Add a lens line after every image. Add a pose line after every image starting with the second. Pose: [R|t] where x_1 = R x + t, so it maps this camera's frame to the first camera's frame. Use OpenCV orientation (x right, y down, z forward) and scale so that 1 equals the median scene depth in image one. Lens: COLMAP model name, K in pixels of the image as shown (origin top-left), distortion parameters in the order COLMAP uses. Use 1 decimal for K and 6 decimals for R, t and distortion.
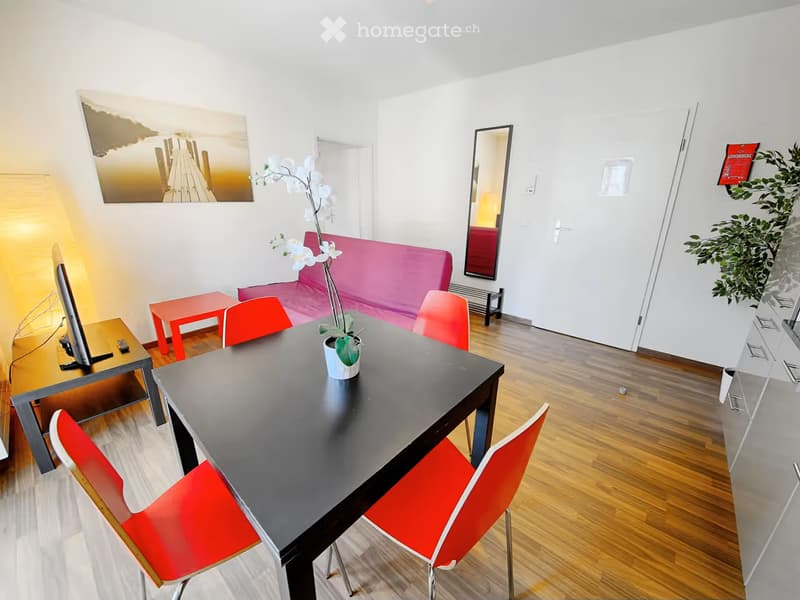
lens RADIAL K [[320.4, 0, 399.2], [0, 320.4, 298.0], [0, 0, 1]] dist [0.019064, -0.017901]
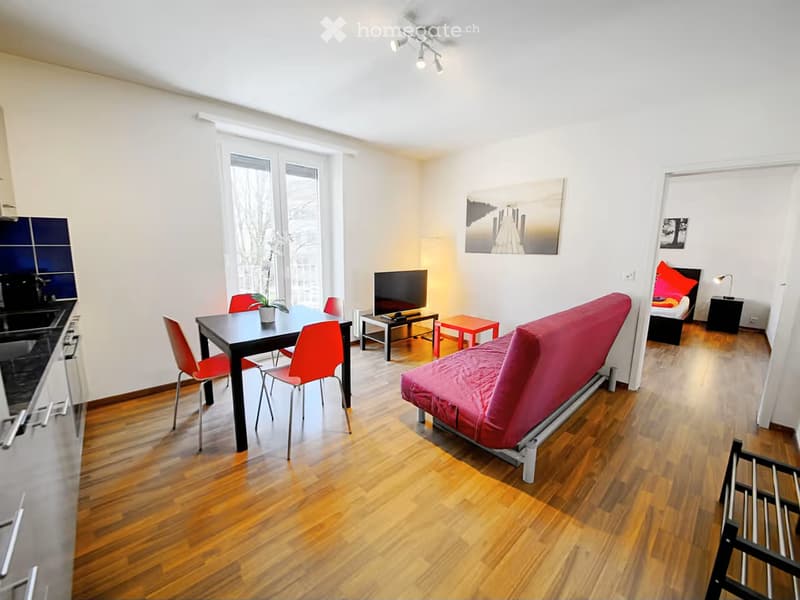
lens RADIAL K [[320.4, 0, 399.2], [0, 320.4, 298.0], [0, 0, 1]] dist [0.019064, -0.017901]
pose [[-0.111167, 0.154951, -0.981648, 0.803909], [-0.309503, 0.933248, 0.182361, -0.251411], [0.944378, 0.324095, -0.055789, 0.778891]]
